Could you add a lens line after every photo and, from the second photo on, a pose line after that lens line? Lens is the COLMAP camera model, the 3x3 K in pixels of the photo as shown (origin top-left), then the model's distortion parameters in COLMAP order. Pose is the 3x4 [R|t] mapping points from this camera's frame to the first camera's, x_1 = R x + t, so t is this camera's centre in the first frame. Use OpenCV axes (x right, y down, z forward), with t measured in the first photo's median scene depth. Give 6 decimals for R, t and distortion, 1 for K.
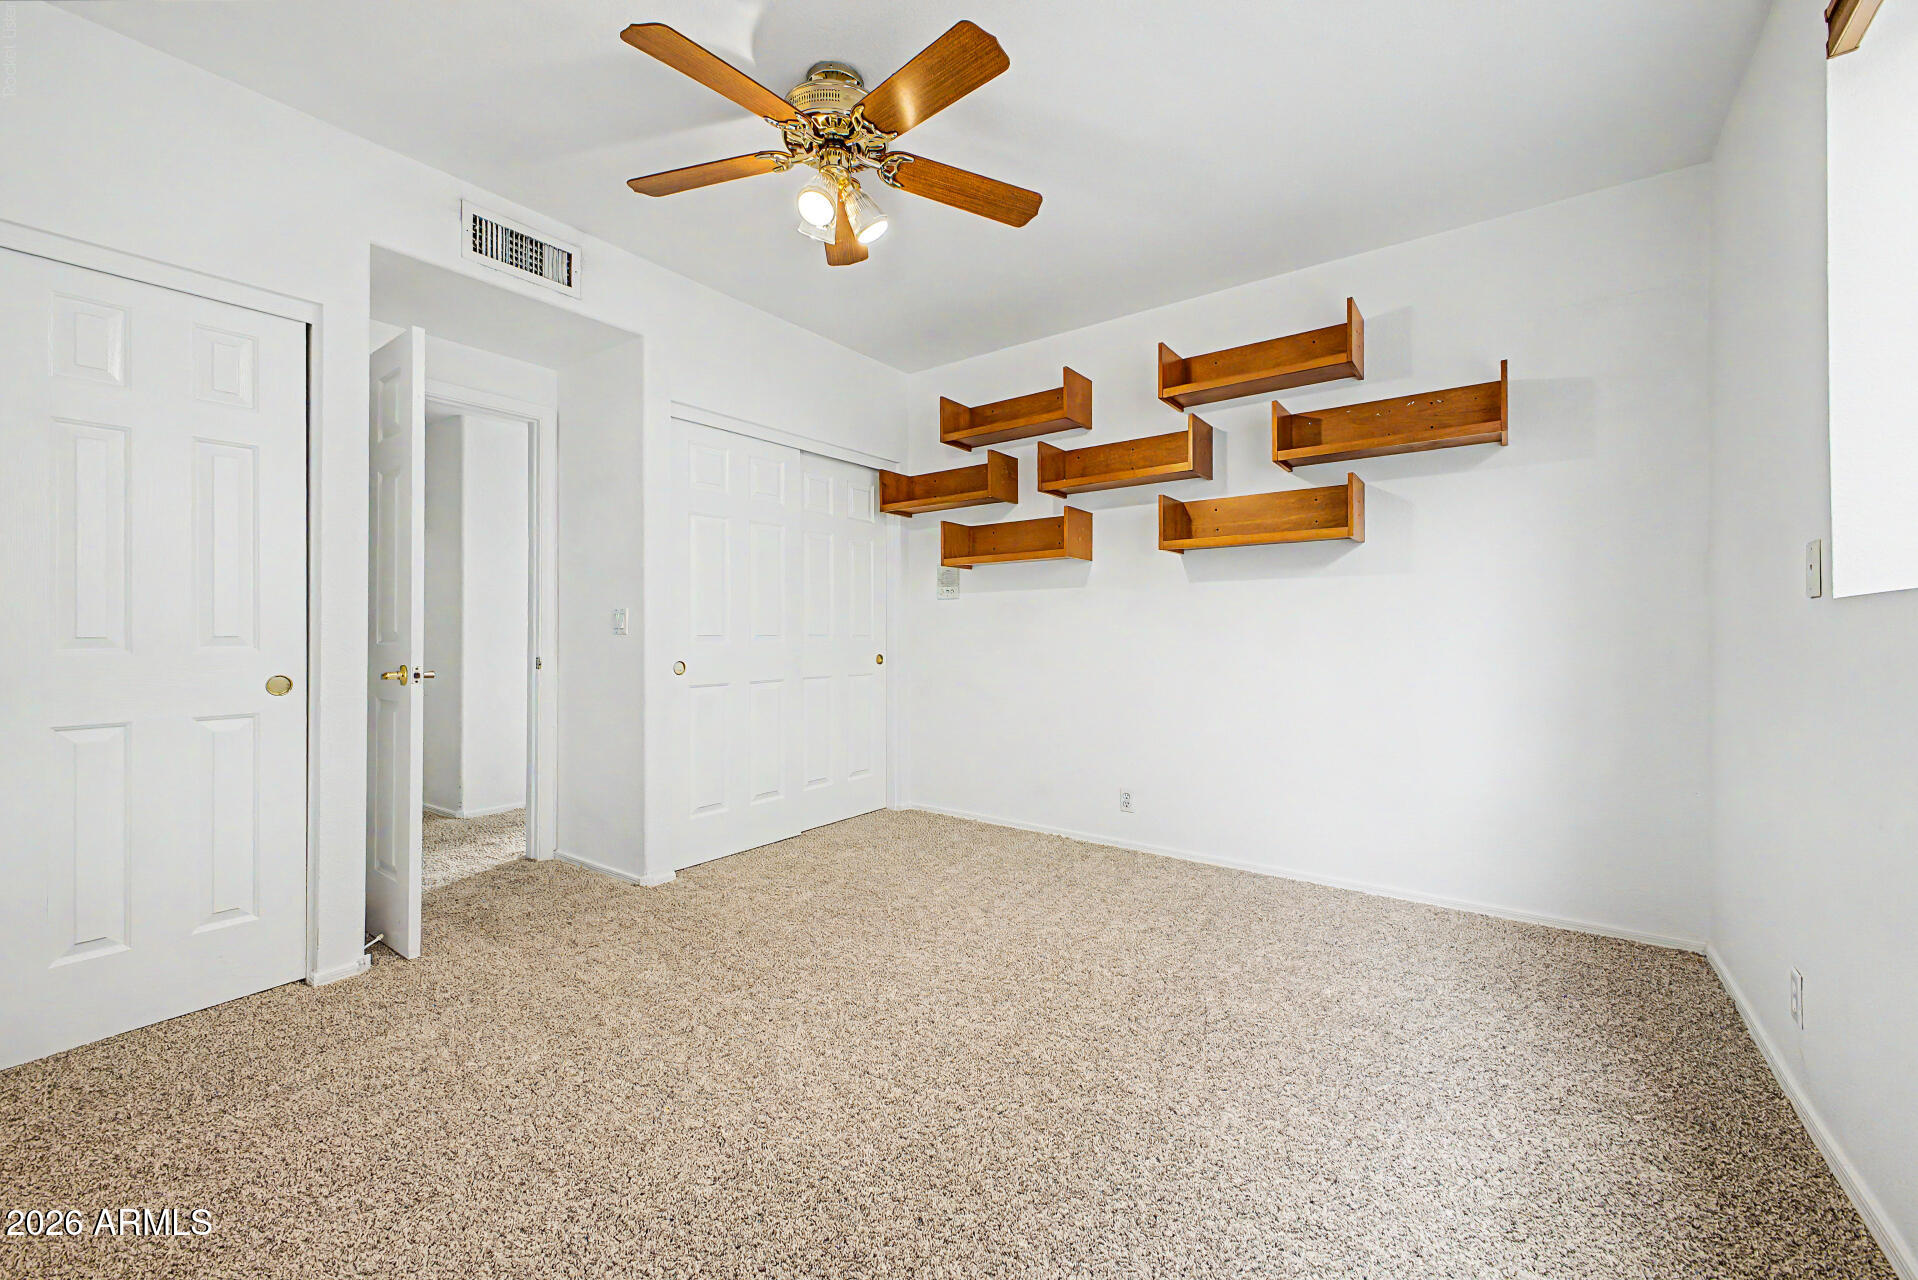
lens RADIAL K [[762.7, 0, 959.9], [0, 762.7, 633.2], [0, 0, 1]] dist [0.009771, -0.002439]
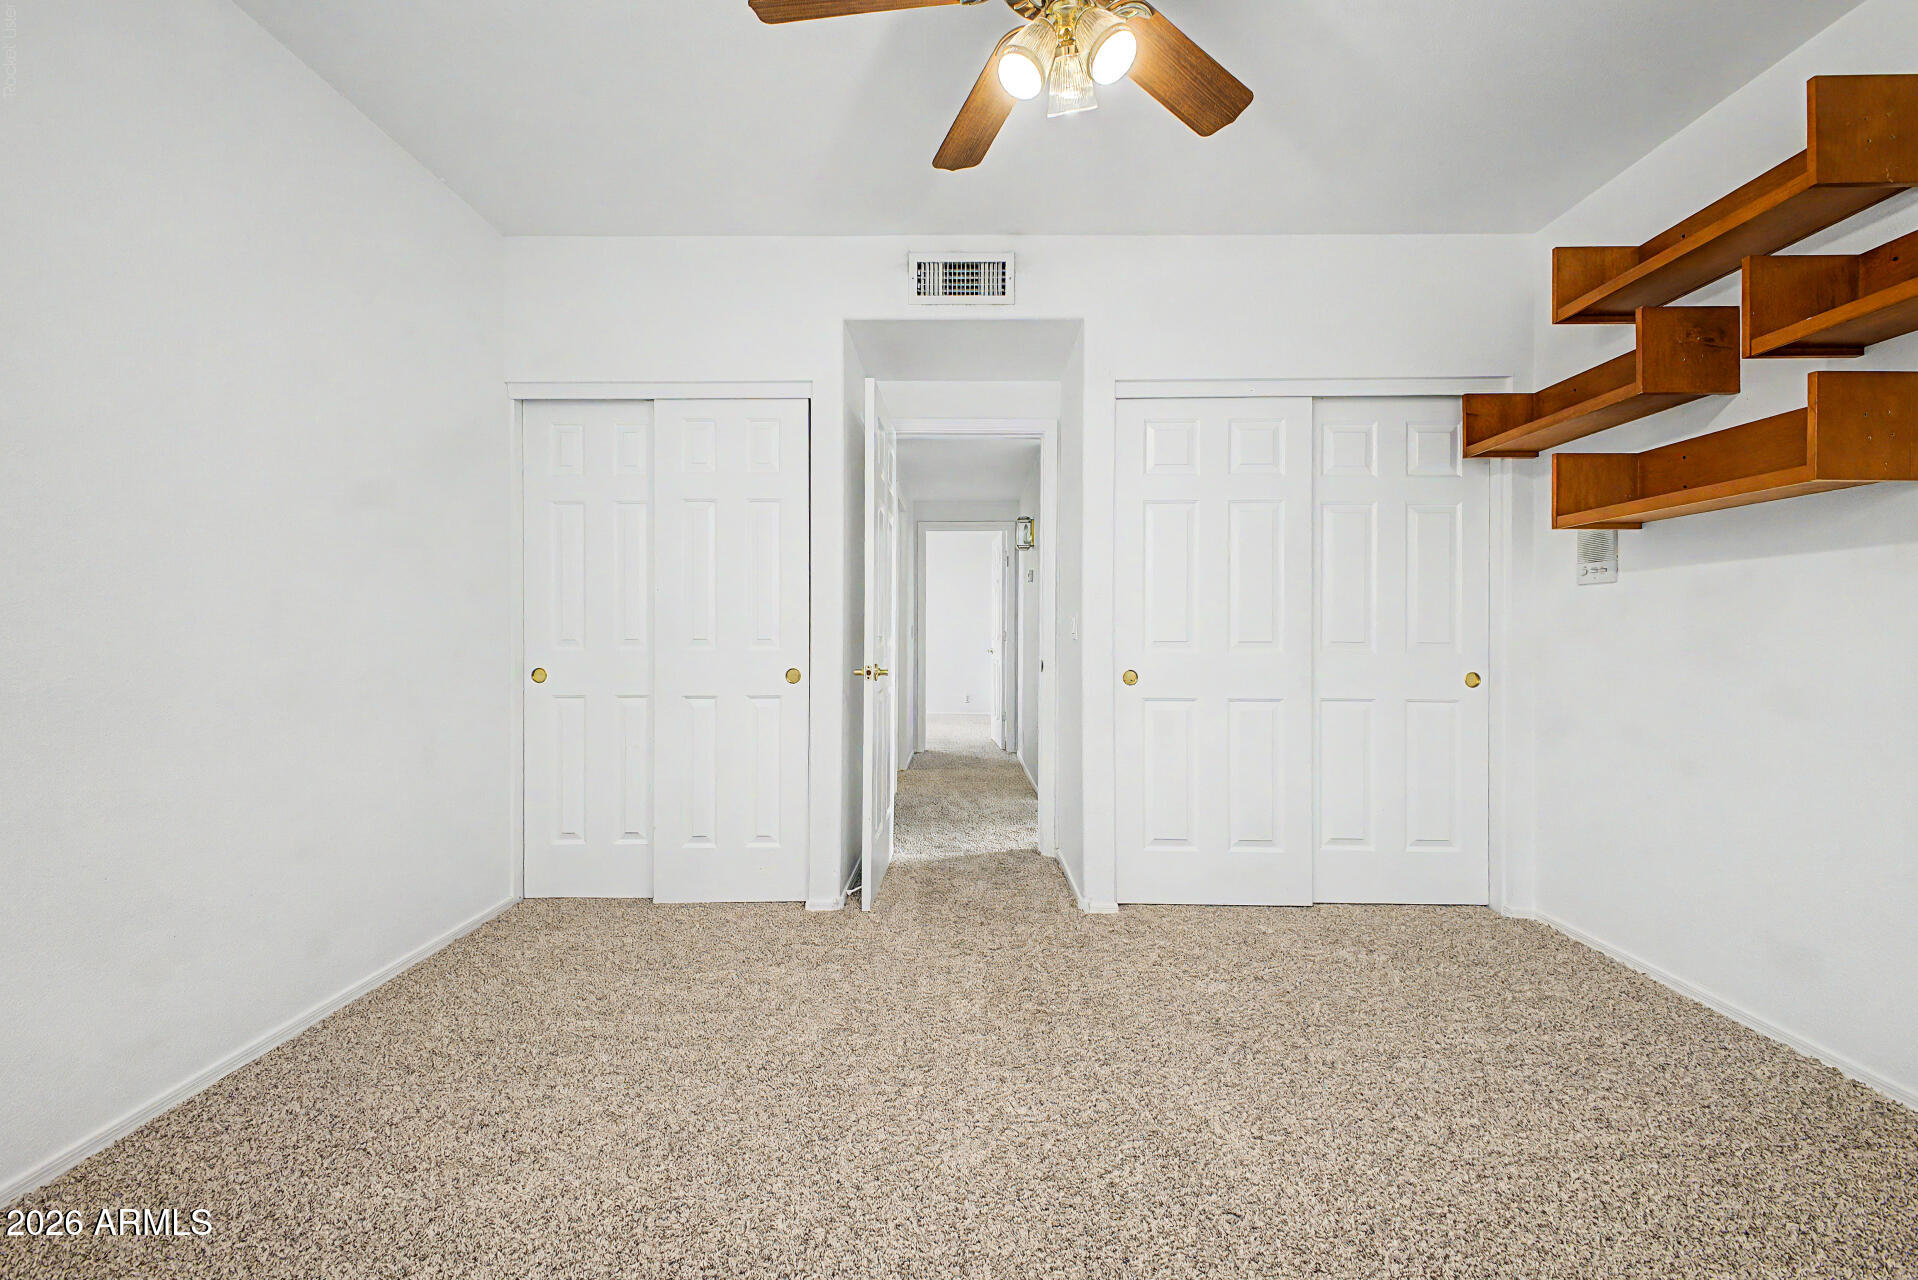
lens RADIAL K [[762.7, 0, 953.2], [0, 762.7, 636.8], [0, 0, 1]] dist [0.009771, -0.002439]
pose [[0.568634, 0.003879, -0.822581, 0.242718], [-0.005450, 0.999985, 0.000948, -0.001635], [0.822572, 0.003943, 0.568647, 0.318460]]
